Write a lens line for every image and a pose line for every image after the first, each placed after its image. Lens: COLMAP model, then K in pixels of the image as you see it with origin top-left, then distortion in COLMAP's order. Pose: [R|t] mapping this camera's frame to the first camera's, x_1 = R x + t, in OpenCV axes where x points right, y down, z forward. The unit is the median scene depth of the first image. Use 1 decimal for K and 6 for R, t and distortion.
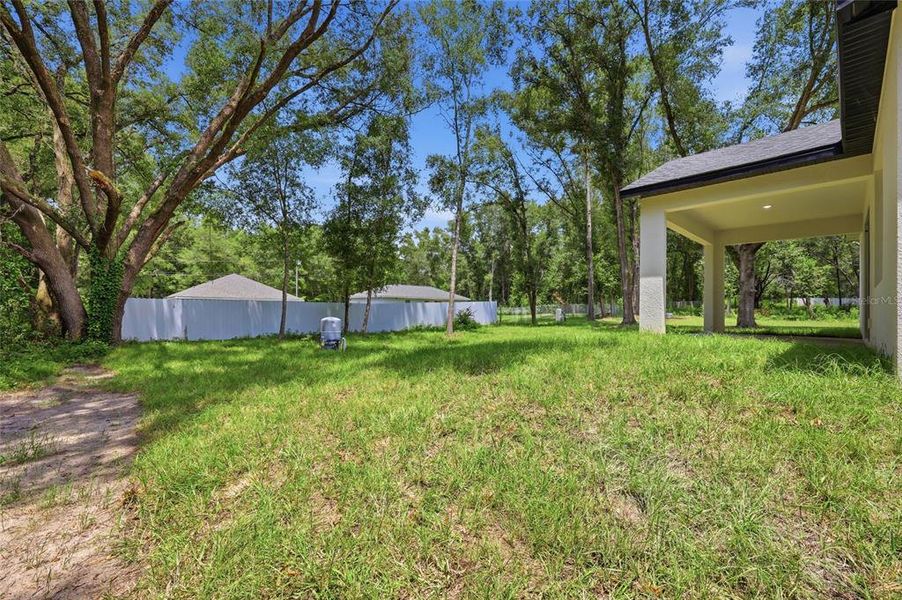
lens RADIAL K [[366.6, 0, 447.2], [0, 366.6, 306.8], [0, 0, 1]] dist [-0.001800, -0.000032]
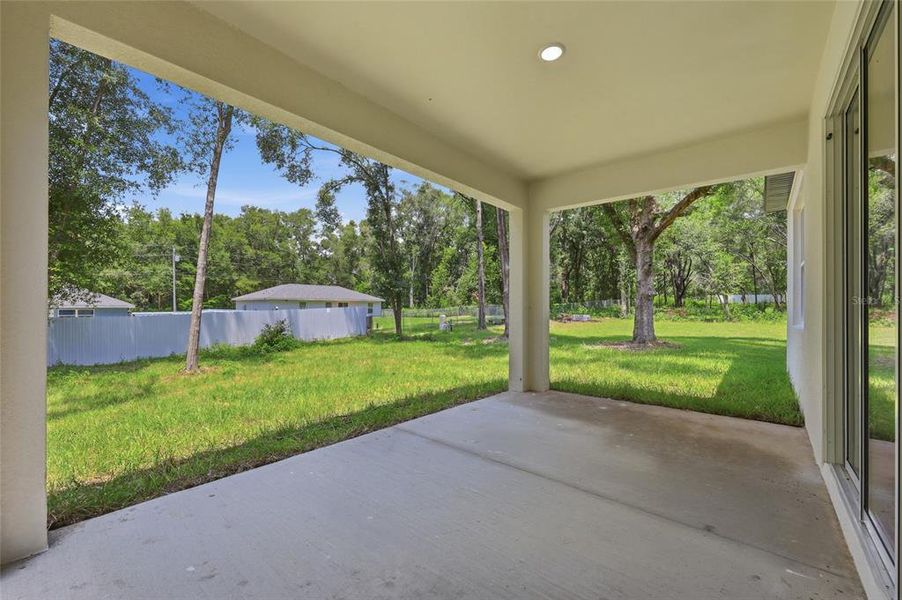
lens RADIAL K [[366.6, 0, 447.2], [0, 366.6, 306.8], [0, 0, 1]] dist [-0.001800, -0.000032]
pose [[0.992601, -0.012565, 0.120771, 0.128442], [0.011740, 0.999903, 0.007539, -0.010499], [-0.120854, -0.006066, 0.992652, 0.120512]]
